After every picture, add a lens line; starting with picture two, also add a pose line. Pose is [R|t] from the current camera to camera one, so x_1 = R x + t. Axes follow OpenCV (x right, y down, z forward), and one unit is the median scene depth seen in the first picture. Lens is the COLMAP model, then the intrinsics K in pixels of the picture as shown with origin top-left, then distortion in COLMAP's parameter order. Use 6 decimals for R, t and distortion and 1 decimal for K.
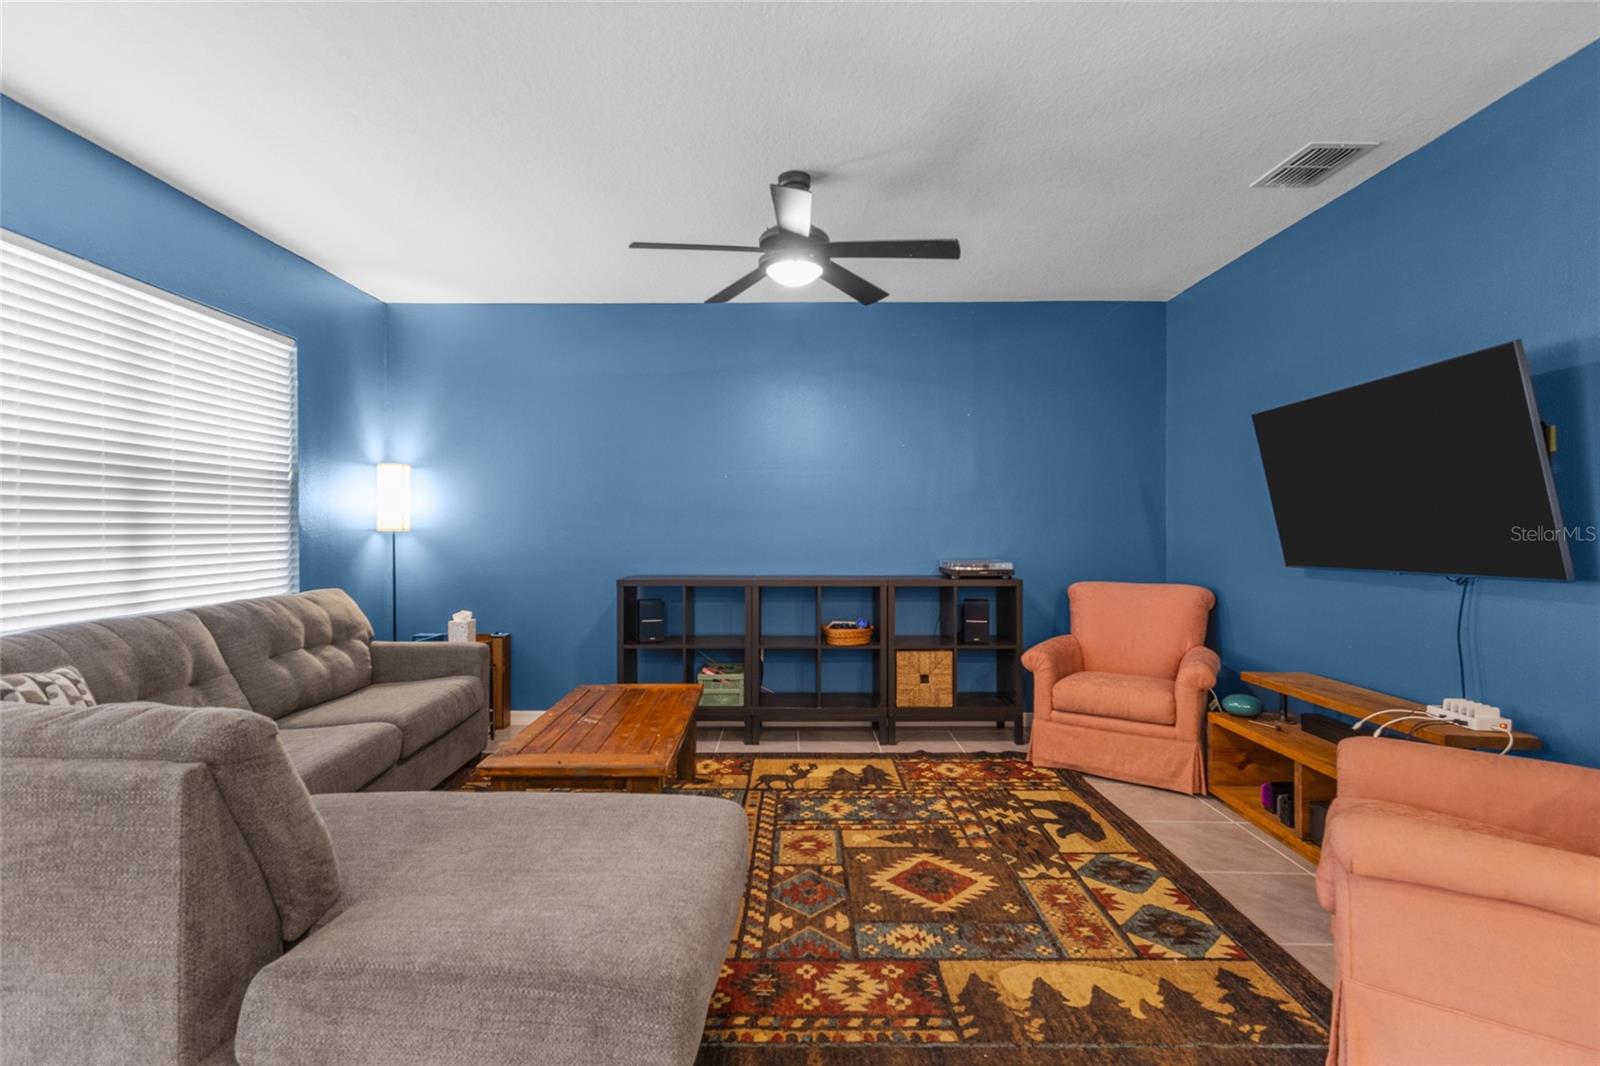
lens RADIAL K [[745.3, 0, 785.2], [0, 745.3, 529.2], [0, 0, 1]] dist [0.004696, 0.000625]
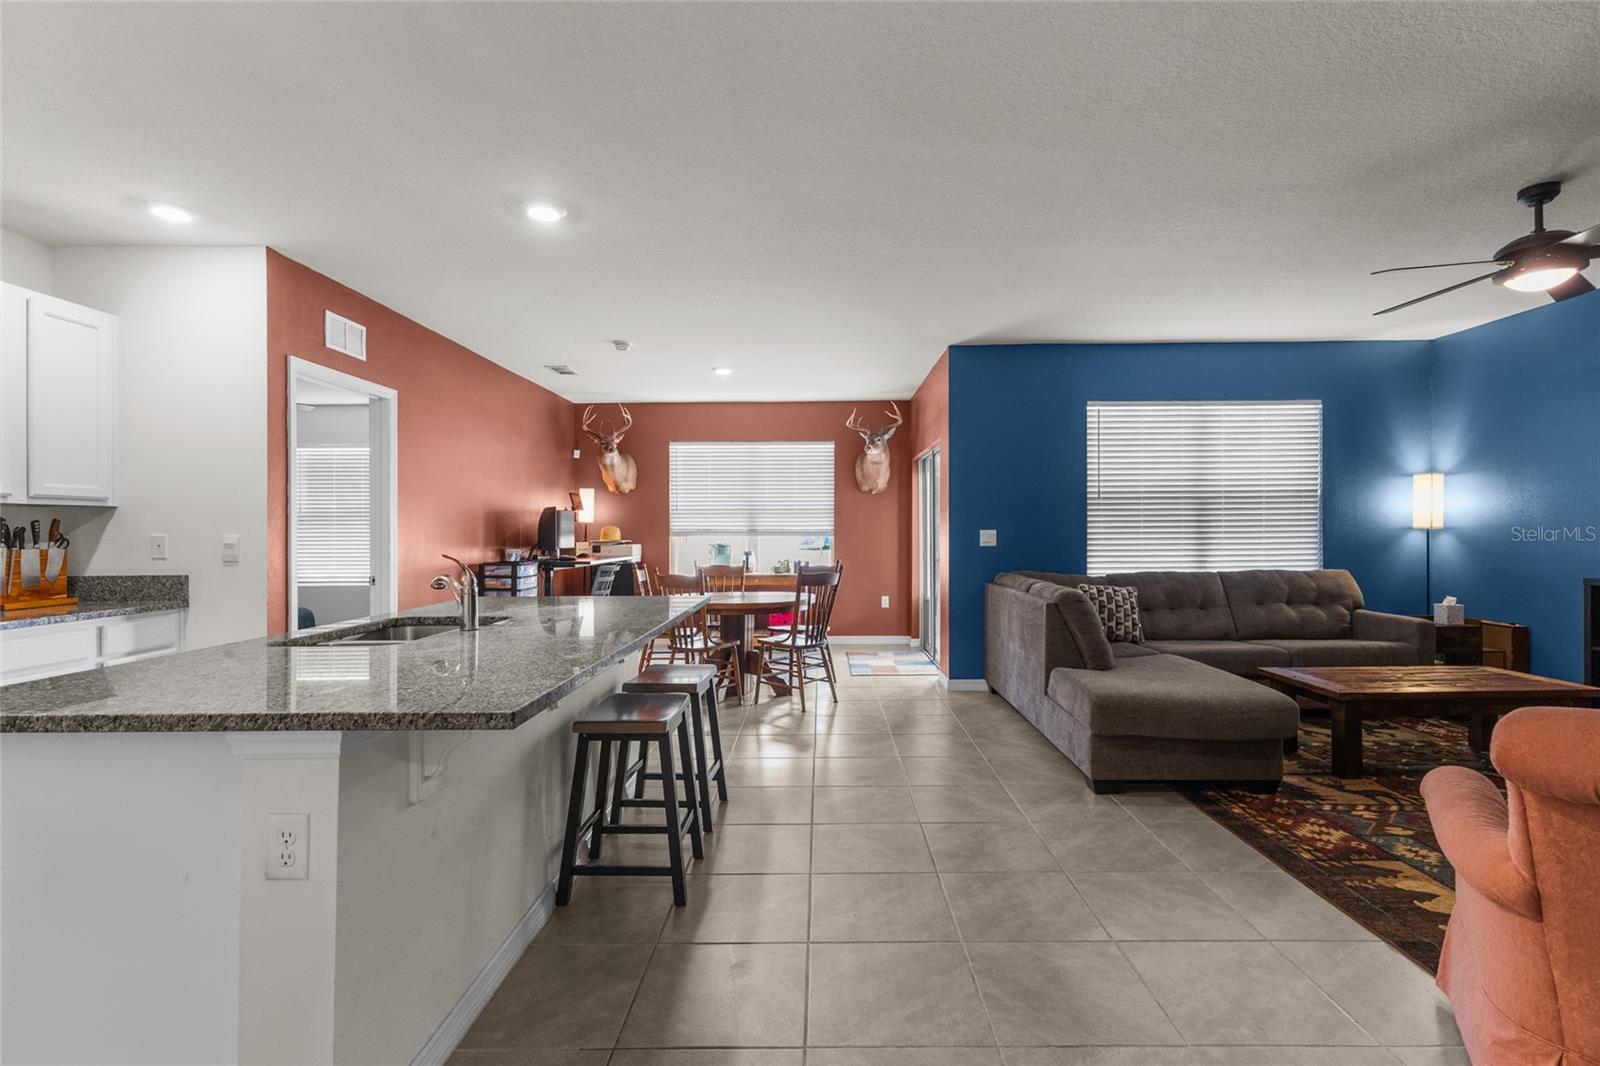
lens RADIAL K [[745.3, 0, 816.5], [0, 745.3, 537.3], [0, 0, 1]] dist [0.004696, 0.000625]
pose [[0.007381, 0.009071, -0.999932, 0.937463], [0.005396, 0.999944, 0.009111, -0.000637], [0.999958, -0.005463, 0.007331, -0.012692]]
